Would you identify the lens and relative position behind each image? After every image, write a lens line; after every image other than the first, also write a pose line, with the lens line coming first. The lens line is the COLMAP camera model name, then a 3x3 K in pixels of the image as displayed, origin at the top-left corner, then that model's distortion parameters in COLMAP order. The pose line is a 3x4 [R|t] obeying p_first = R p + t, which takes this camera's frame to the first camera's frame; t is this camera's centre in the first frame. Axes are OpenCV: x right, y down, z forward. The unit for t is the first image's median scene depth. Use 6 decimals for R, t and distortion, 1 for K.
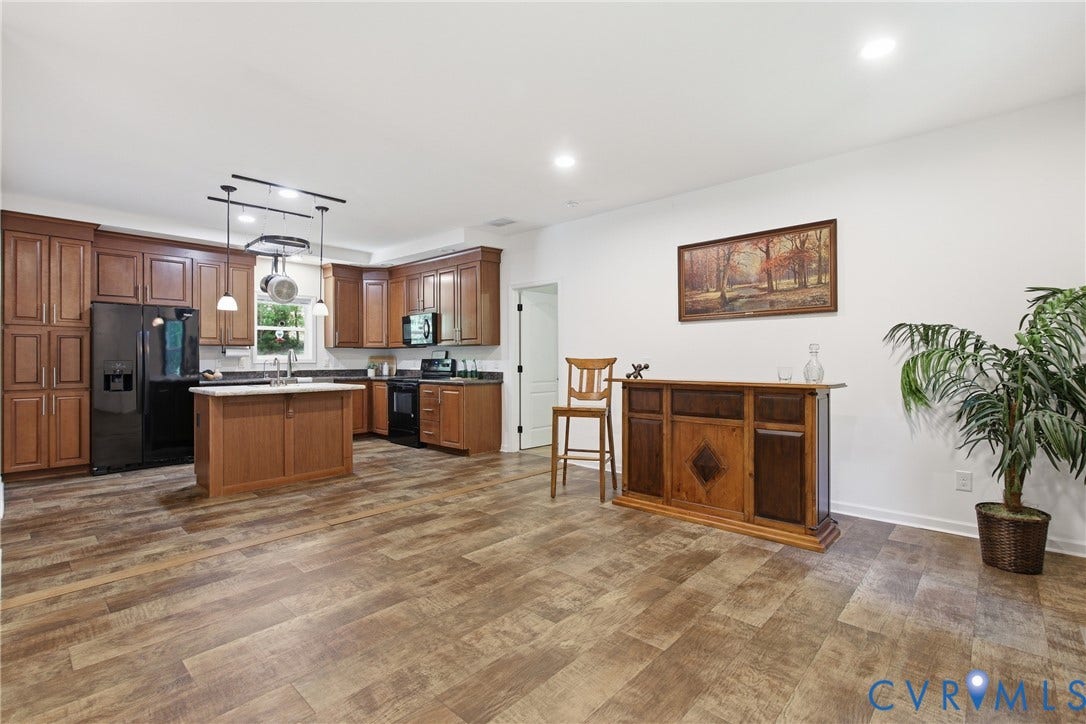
lens RADIAL K [[493.2, 0, 545.0], [0, 493.2, 358.3], [0, 0, 1]] dist [0.000384, -0.000010]
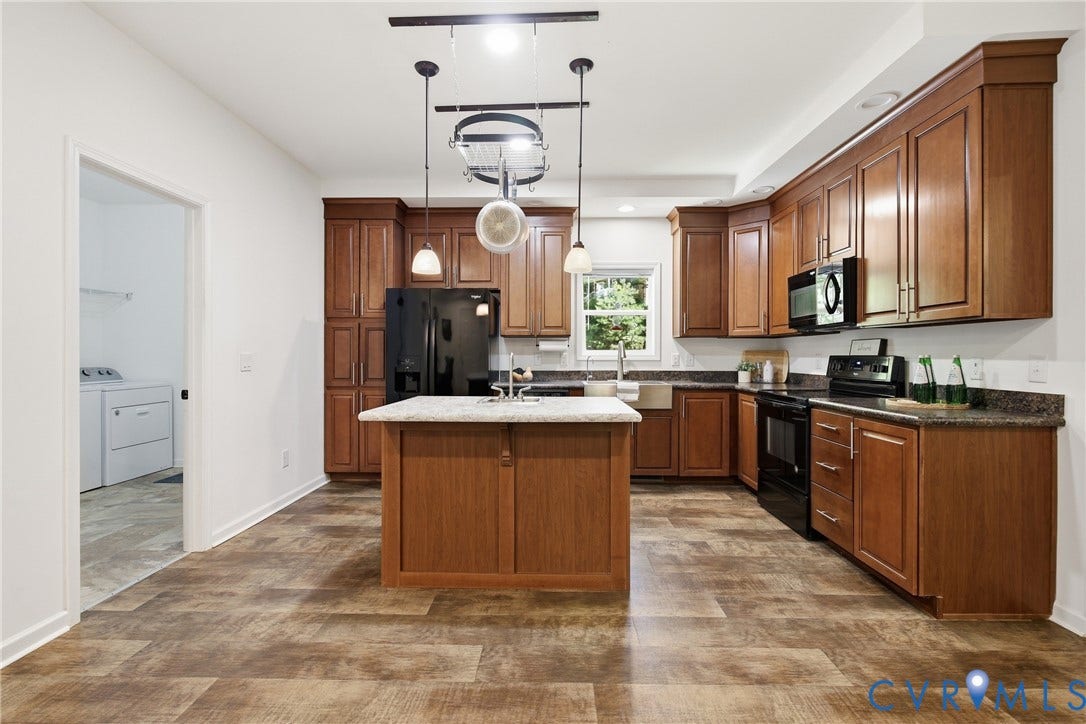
lens RADIAL K [[493.8, 0, 546.5], [0, 493.8, 356.1], [0, 0, 1]] dist [-0.001126, -0.000242]
pose [[0.664755, 0.006492, -0.747033, -0.068411], [-0.002681, 0.999977, 0.006304, -0.000550], [0.747056, -0.002188, 0.664757, 0.502047]]
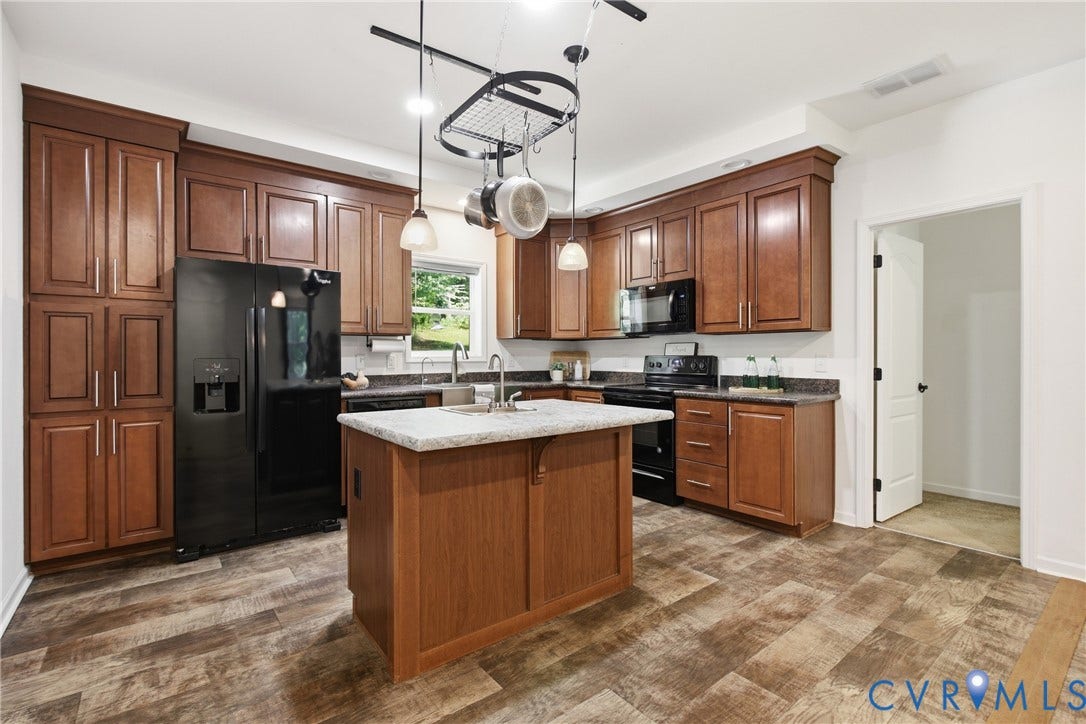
lens RADIAL K [[493.8, 0, 546.5], [0, 493.8, 356.1], [0, 0, 1]] dist [-0.001126, -0.000242]
pose [[0.987313, 0.000333, -0.158785, -0.322399], [0.000139, 0.999996, 0.002958, -0.000139], [0.158785, -0.002943, 0.987309, 0.402683]]
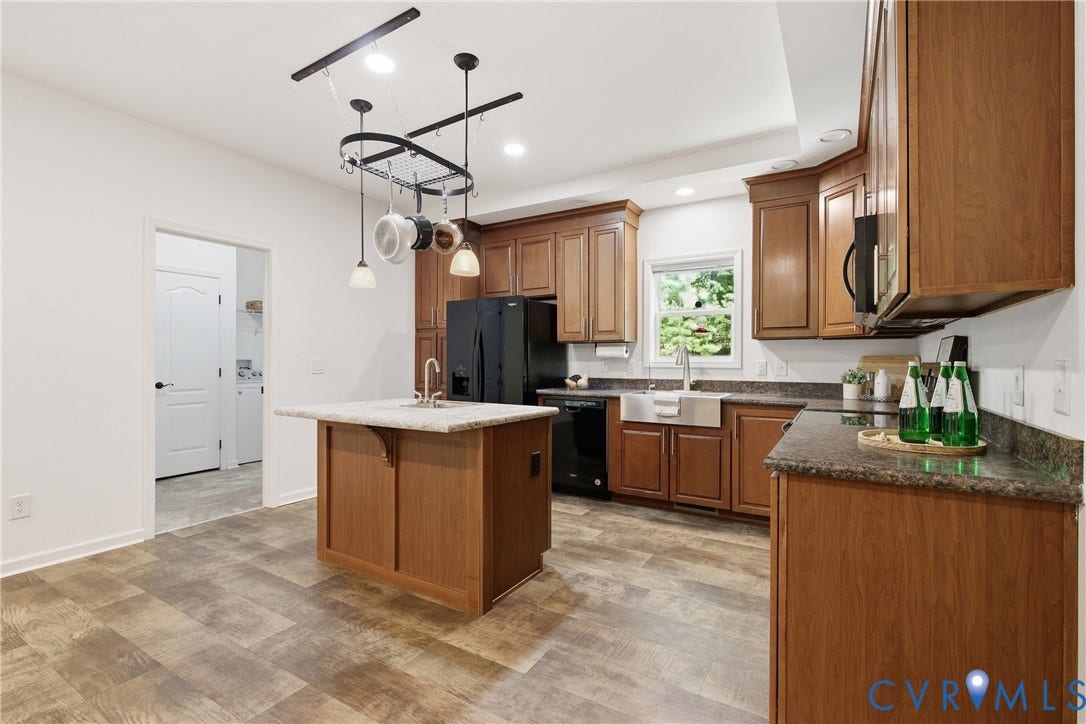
lens RADIAL K [[491.3, 0, 545.5], [0, 491.3, 361.1], [0, 0, 1]] dist [0.000317, -0.000148]
pose [[0.199890, 0.003509, -0.979812, 0.045090], [-0.002342, 0.999992, 0.003104, -0.000067], [0.979816, 0.001674, 0.199896, 0.785730]]
